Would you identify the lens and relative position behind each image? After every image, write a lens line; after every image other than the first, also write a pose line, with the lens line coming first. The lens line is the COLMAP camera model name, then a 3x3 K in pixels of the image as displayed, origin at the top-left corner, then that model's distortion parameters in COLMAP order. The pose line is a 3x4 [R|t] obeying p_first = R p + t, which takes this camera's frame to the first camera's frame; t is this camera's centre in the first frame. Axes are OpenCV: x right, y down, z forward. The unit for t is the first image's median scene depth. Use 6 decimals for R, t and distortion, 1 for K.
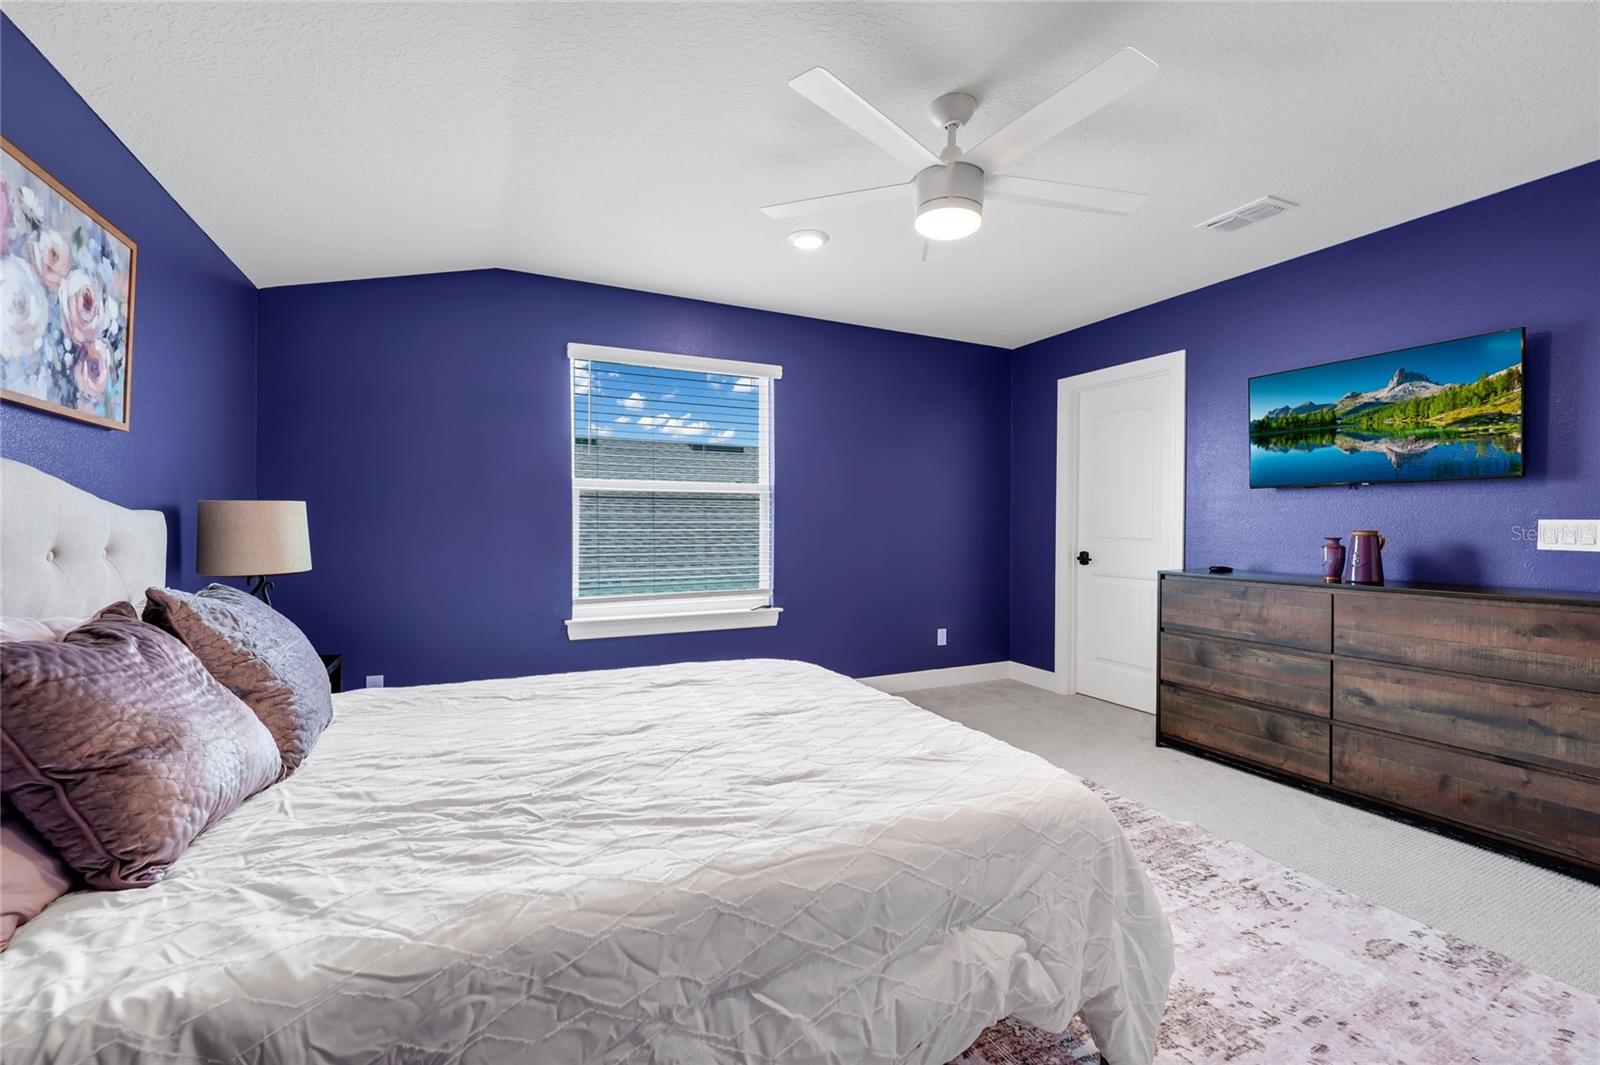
lens RADIAL K [[658.6, 0, 785.9], [0, 658.6, 534.5], [0, 0, 1]] dist [0.002951, -0.001860]
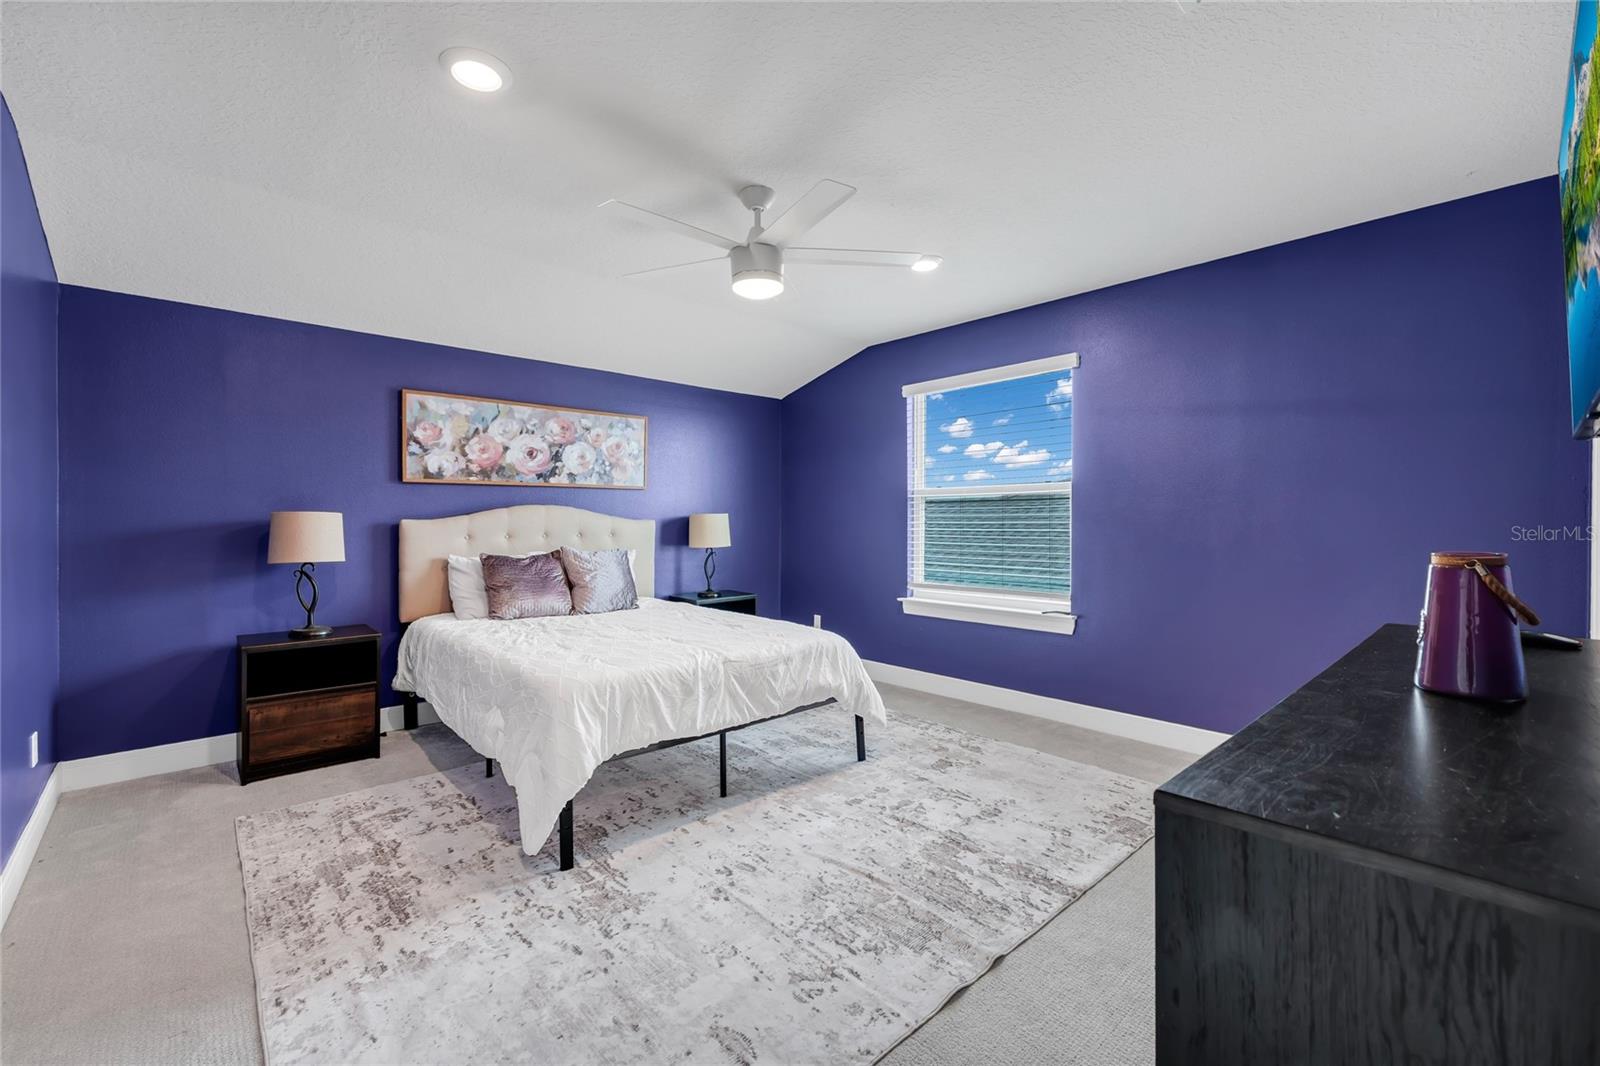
lens RADIAL K [[658.6, 0, 804.4], [0, 658.6, 526.7], [0, 0, 1]] dist [0.002951, -0.001860]
pose [[0.300517, 0.005841, -0.953759, 1.450604], [-0.014528, 0.999893, 0.001545, -0.017326], [0.953666, 0.013392, 0.300570, 0.702036]]
